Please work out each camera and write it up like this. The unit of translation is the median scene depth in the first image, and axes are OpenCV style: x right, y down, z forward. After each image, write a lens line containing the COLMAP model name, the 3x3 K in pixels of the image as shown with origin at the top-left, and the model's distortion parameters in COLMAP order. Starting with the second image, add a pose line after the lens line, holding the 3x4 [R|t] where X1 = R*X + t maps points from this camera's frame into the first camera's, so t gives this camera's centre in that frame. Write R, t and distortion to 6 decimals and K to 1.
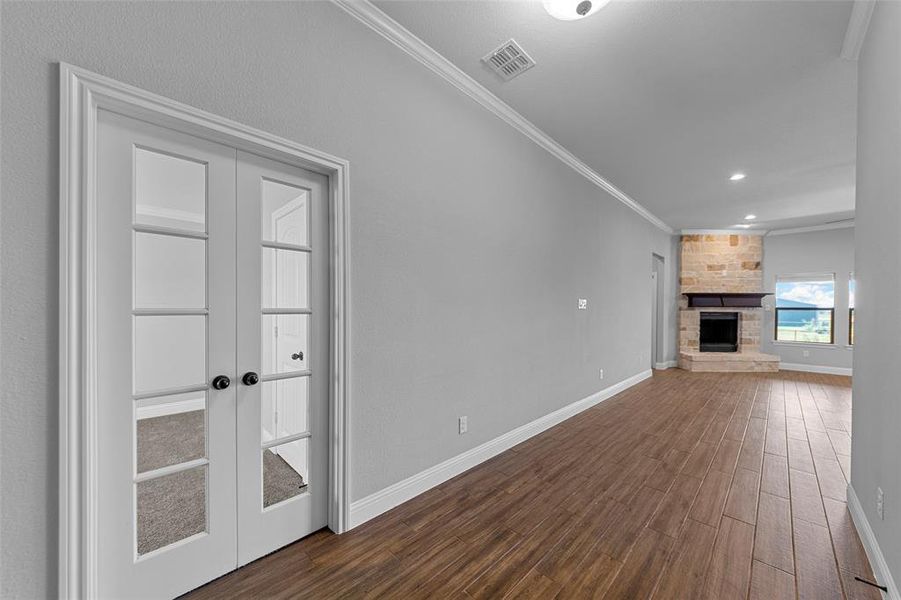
lens RADIAL K [[334.2, 0, 451.6], [0, 334.2, 310.3], [0, 0, 1]] dist [-0.007659, -0.000099]
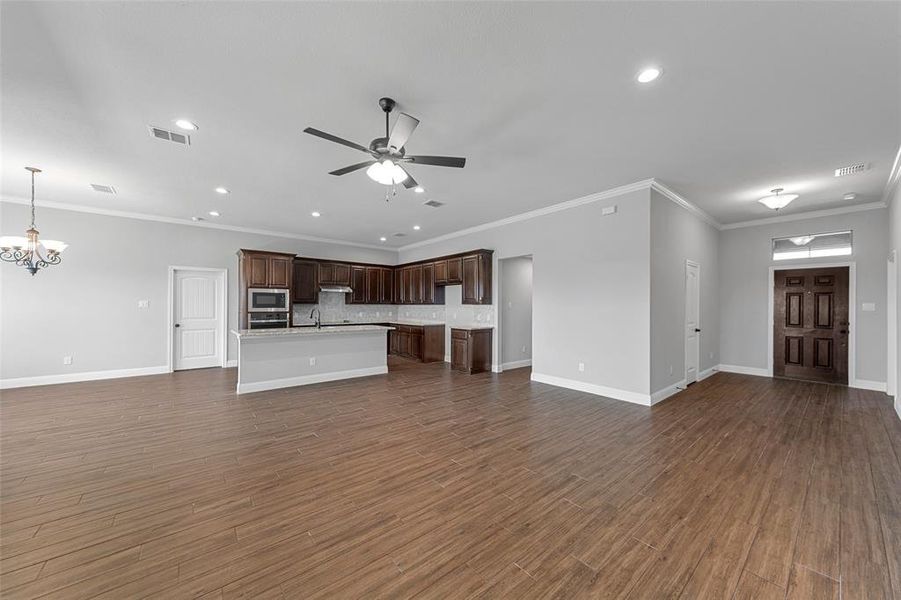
lens RADIAL K [[322.9, 0, 452.9], [0, 322.9, 303.4], [0, 0, 1]] dist [-0.001431, -0.000605]
pose [[-0.995106, -0.011037, 0.098191, 0.672332], [-0.010817, 0.999938, 0.002772, -0.007111], [-0.098216, 0.001697, -0.995164, 0.937933]]
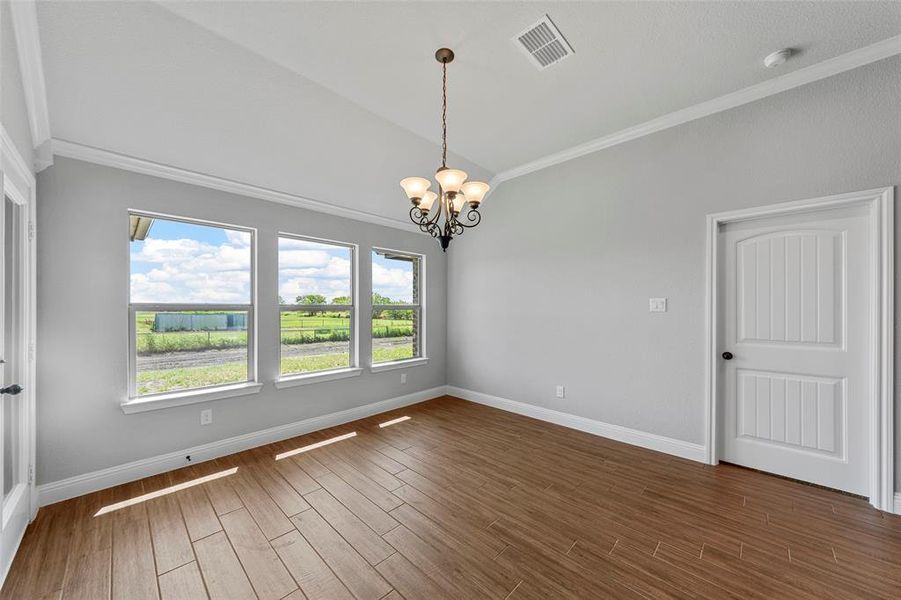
lens RADIAL K [[322.9, 0, 451.8], [0, 322.9, 312.3], [0, 0, 1]] dist [-0.001431, -0.000605]
pose [[-0.022133, -0.019460, 0.999566, 1.145089], [0.007989, 0.999775, 0.019641, 0.004397], [-0.999723, 0.008420, -0.021972, 0.459508]]
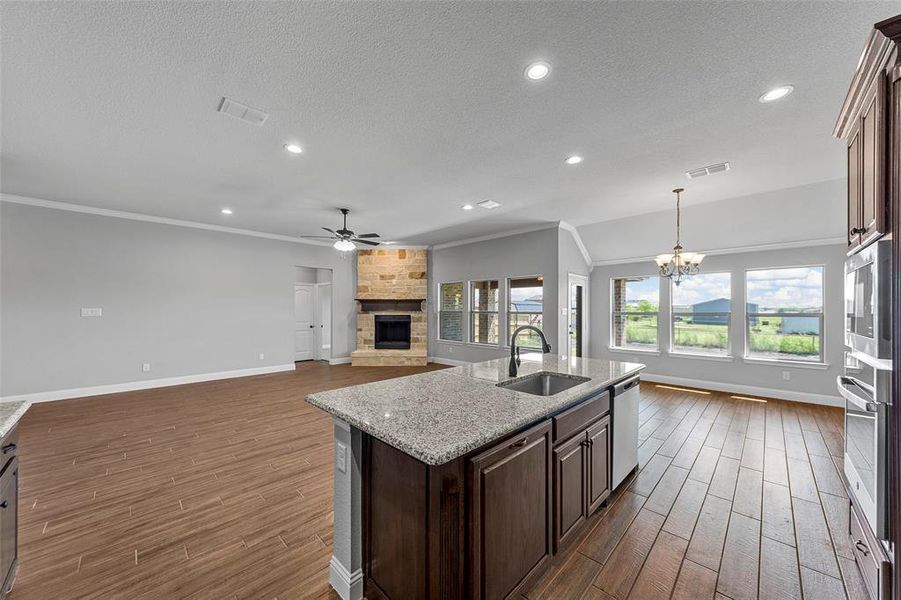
lens RADIAL K [[322.9, 0, 451.9], [0, 322.9, 308.3], [0, 0, 1]] dist [-0.001431, -0.000605]
pose [[0.999975, -0.006294, 0.003275, 1.019380], [0.006333, 0.999909, -0.011914, -0.003899], [-0.003199, 0.011934, 0.999924, -0.140328]]
